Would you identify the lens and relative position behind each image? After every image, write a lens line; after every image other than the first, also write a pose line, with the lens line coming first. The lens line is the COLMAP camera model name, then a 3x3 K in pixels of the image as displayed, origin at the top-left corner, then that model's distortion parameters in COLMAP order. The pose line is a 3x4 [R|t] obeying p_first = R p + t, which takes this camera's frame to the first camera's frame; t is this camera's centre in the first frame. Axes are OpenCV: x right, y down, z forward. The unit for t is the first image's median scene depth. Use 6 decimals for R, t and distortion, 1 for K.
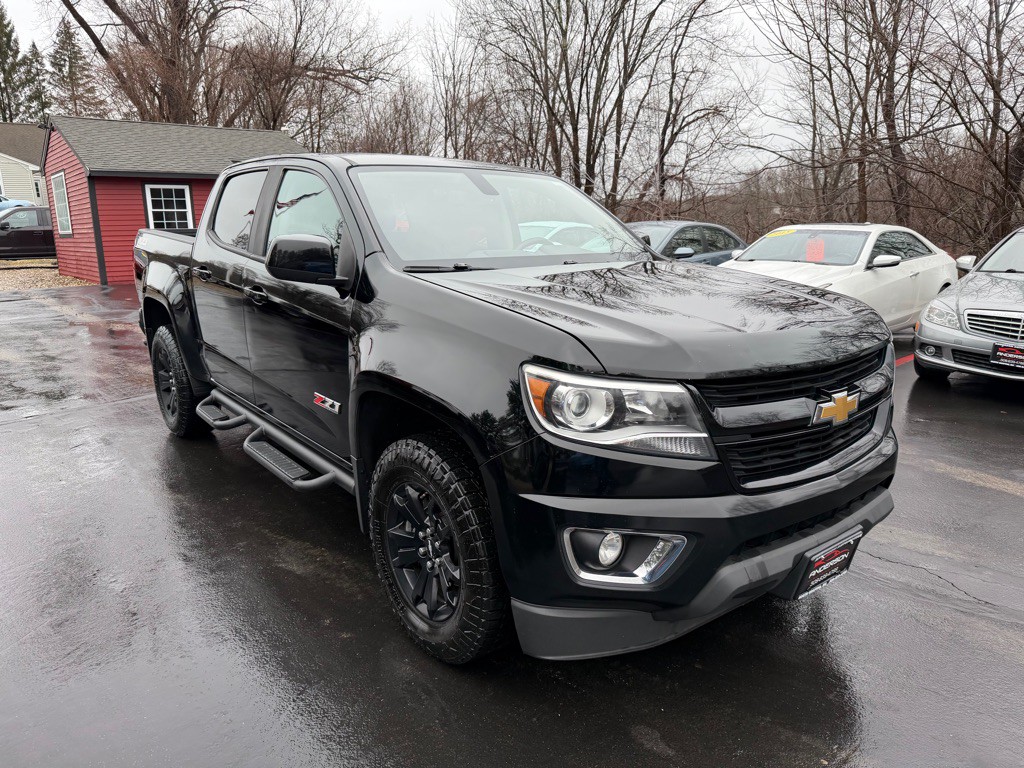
lens RADIAL K [[742.1, 0, 511.8], [0, 742.1, 402.8], [0, 0, 1]] dist [0.023083, -0.017699]
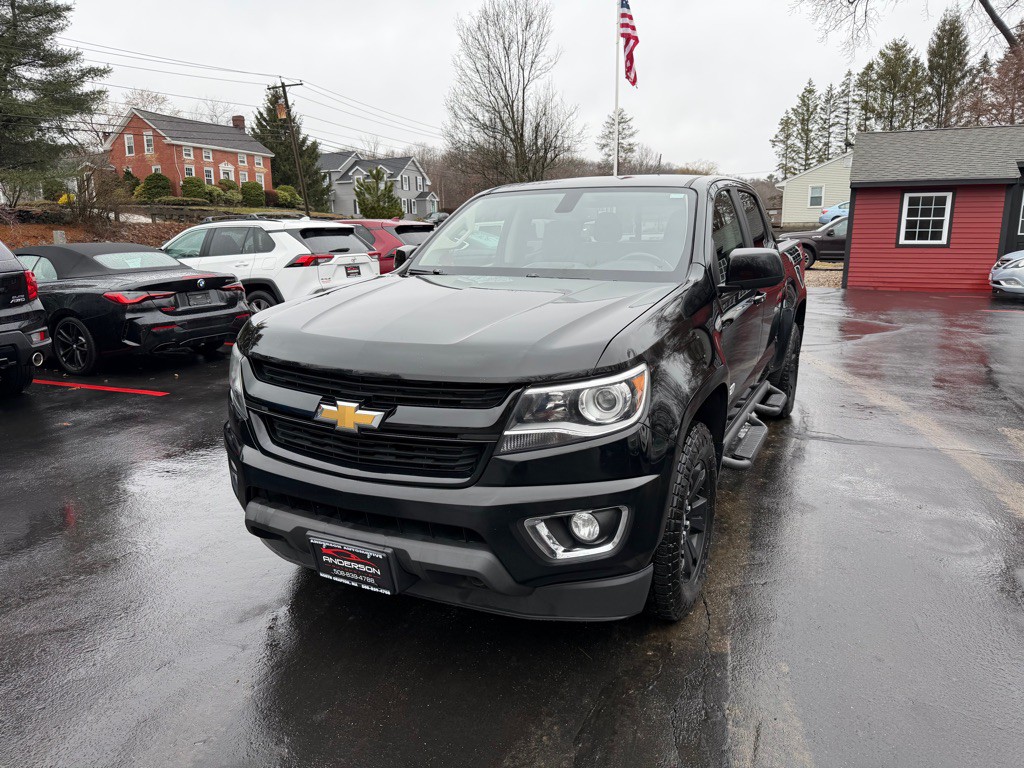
lens RADIAL K [[741.9, 0, 512.8], [0, 741.9, 400.5], [0, 0, 1]] dist [0.048797, -0.050141]
pose [[0.431193, 0.209401, -0.877624, 0.407693], [-0.219862, 0.967760, 0.122885, -0.054781], [0.875062, 0.139969, 0.463331, 0.196854]]
